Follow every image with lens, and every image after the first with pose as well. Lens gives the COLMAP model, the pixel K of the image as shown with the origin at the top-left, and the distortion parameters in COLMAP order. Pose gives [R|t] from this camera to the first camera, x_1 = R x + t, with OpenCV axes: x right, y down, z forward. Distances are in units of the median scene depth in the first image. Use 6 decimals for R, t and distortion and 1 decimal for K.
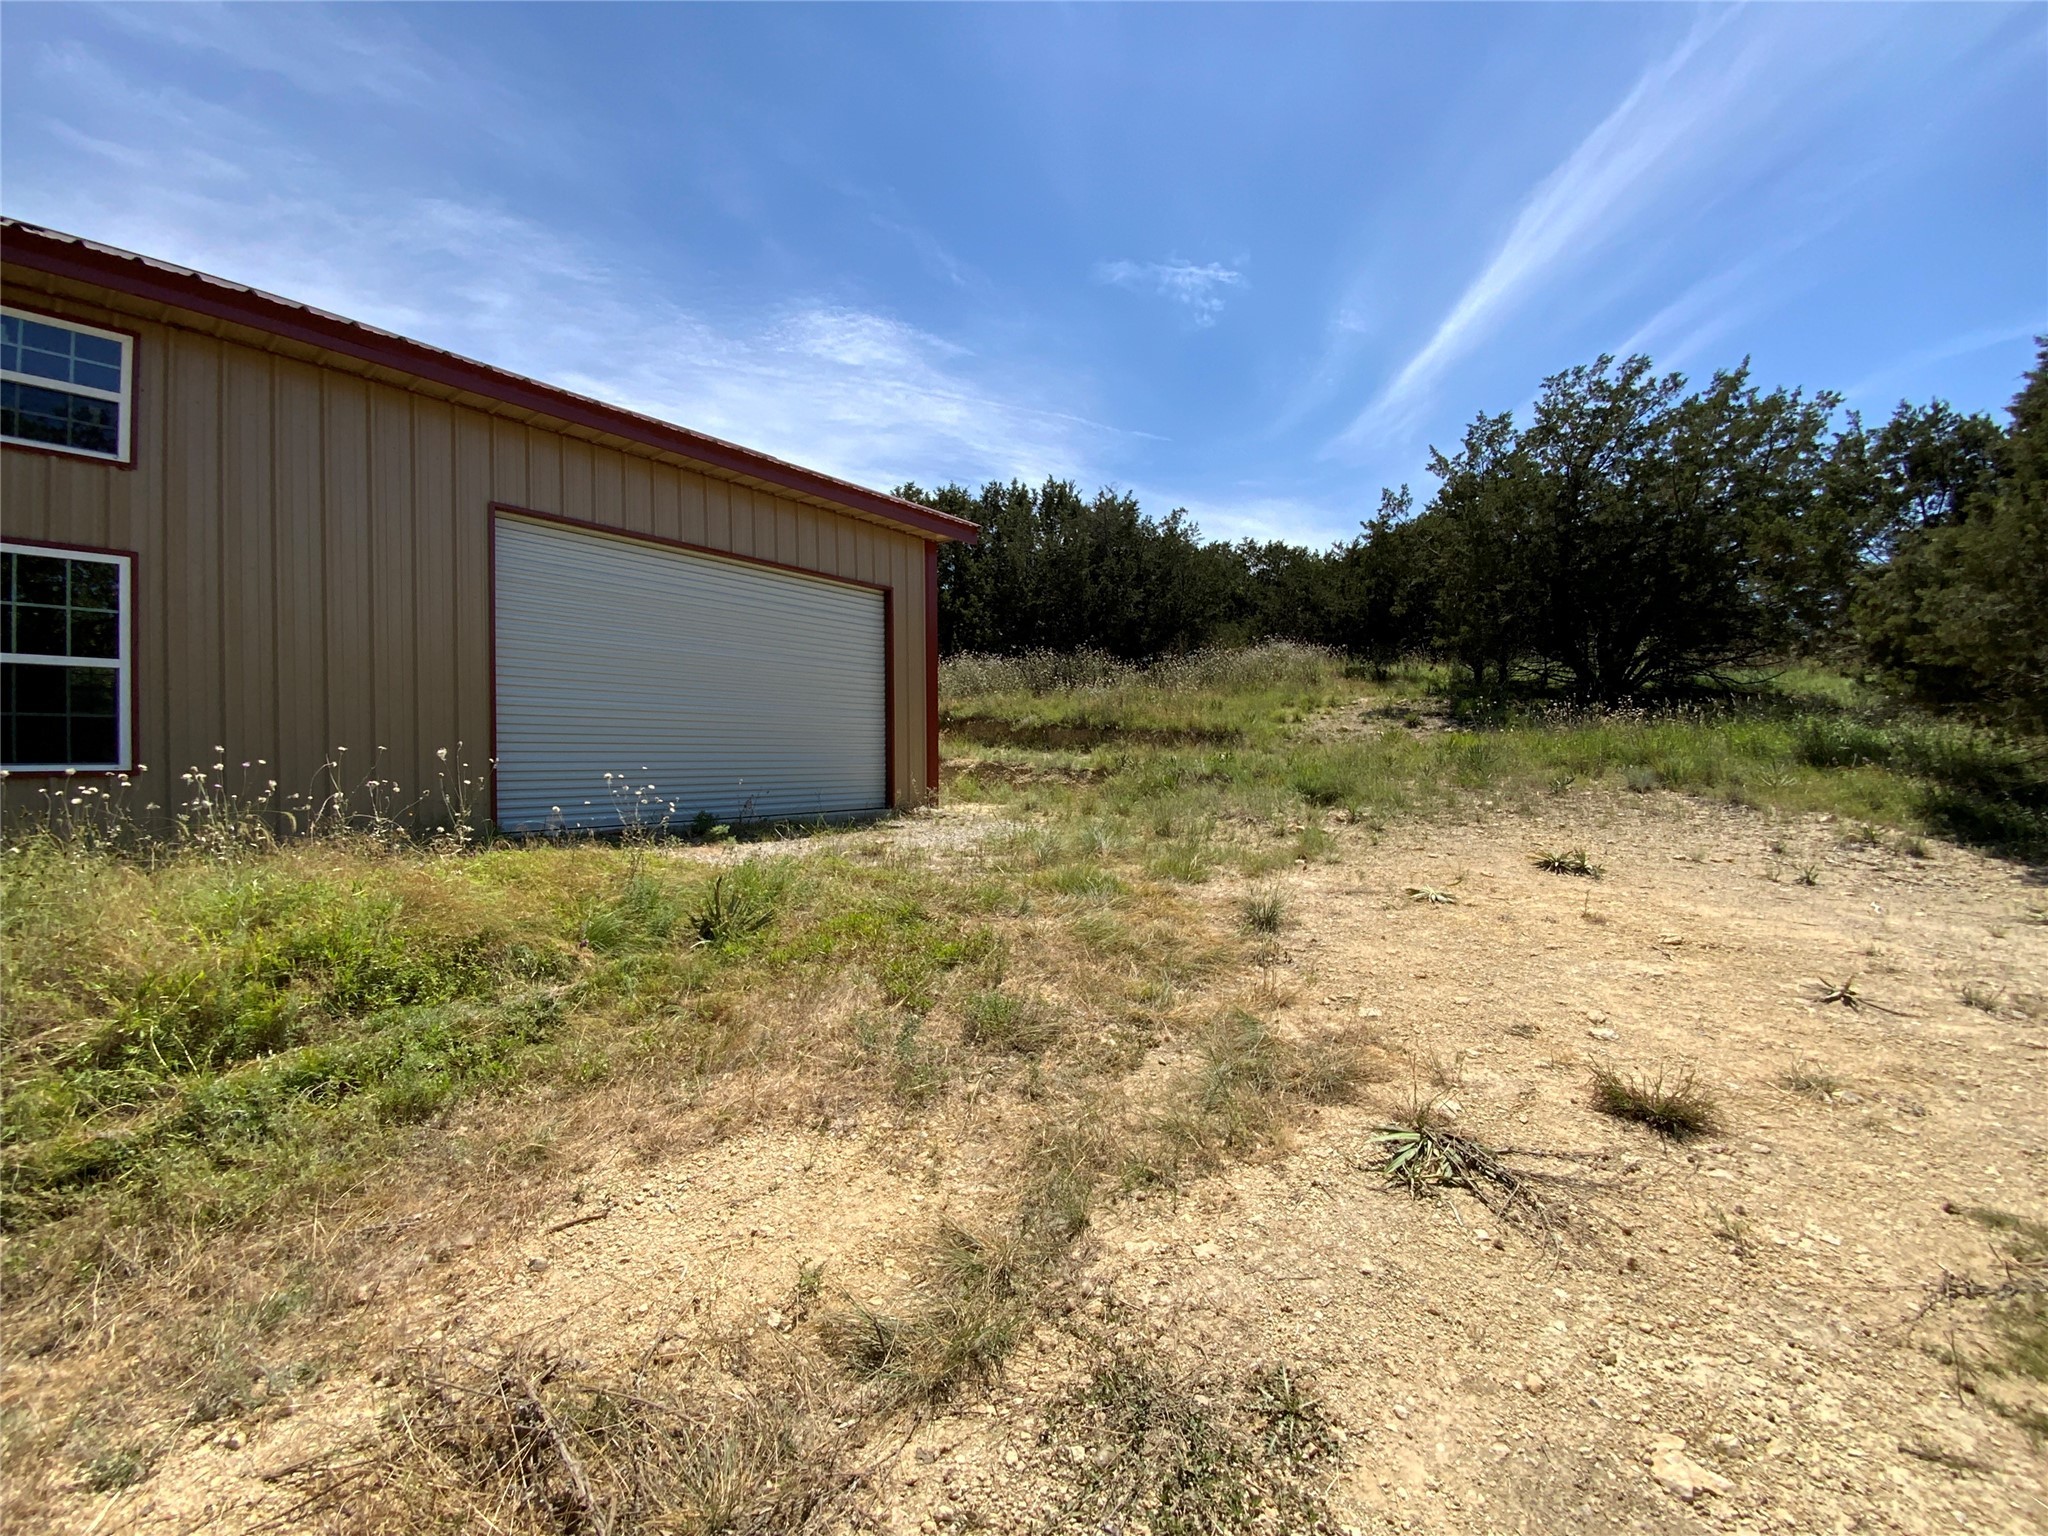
lens RADIAL K [[829.2, 0, 1022.1], [0, 829.2, 766.5], [0, 0, 1]] dist [0.020462, -0.019362]
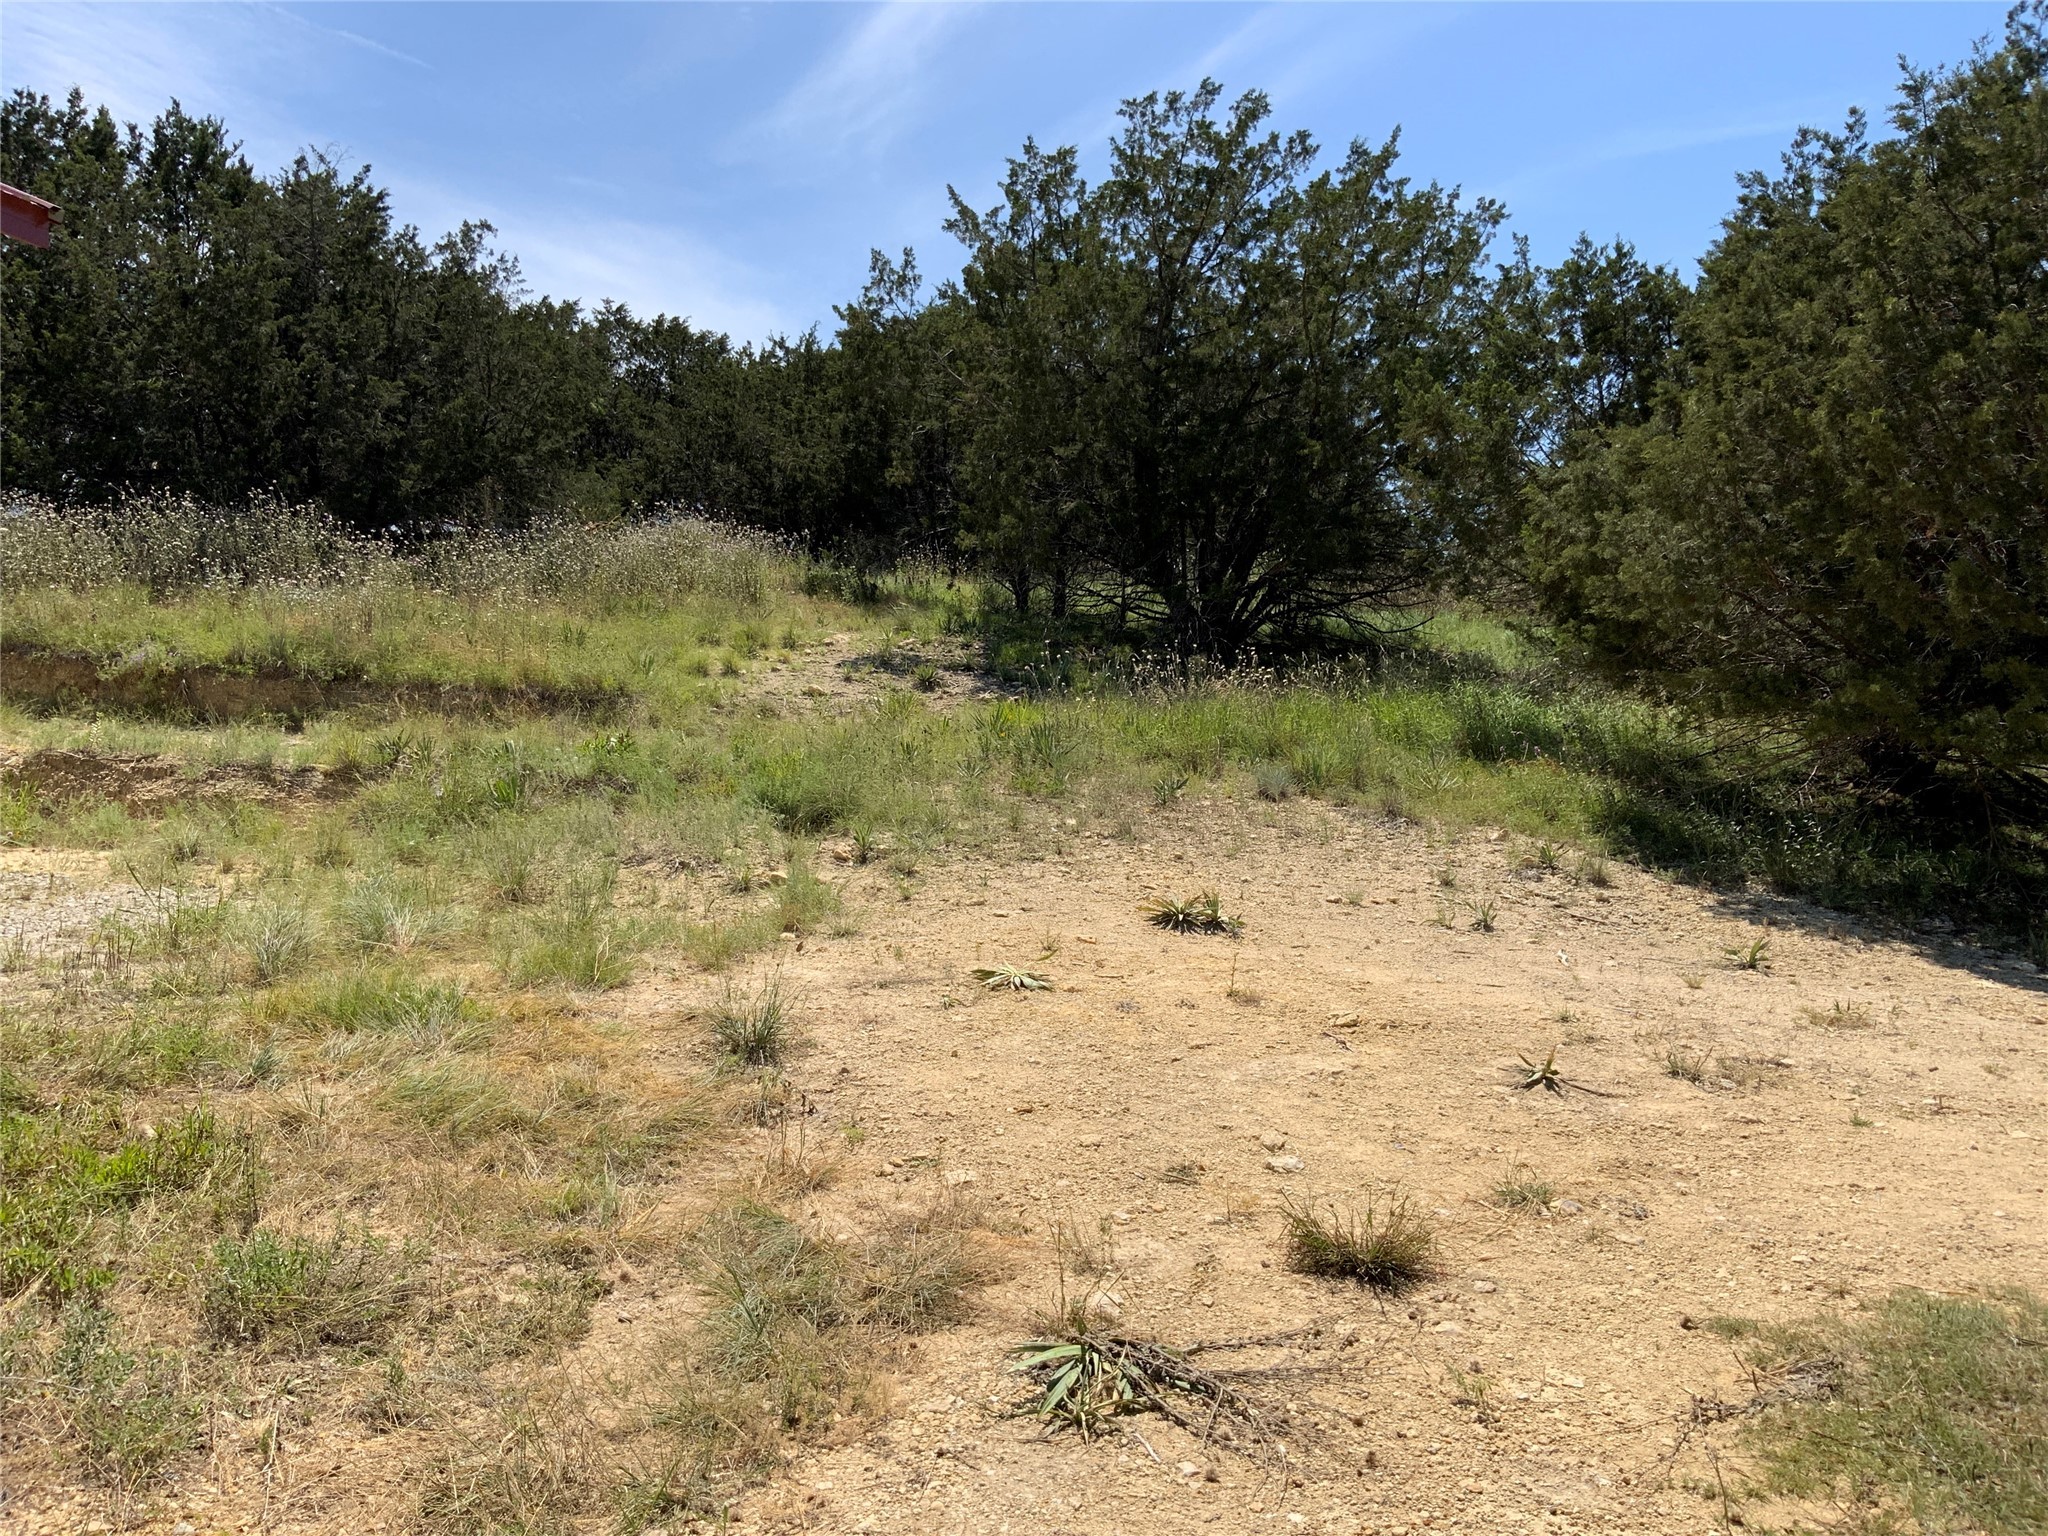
lens RADIAL K [[1859.4, 0, 906.3], [0, 1859.4, 777.4], [0, 0, 1]] dist [0.153324, -0.434701]
pose [[0.869359, -0.006390, 0.494139, -0.213926], [0.001030, 0.999938, 0.011119, -0.003274], [-0.494180, -0.009157, 0.869312, -0.106359]]
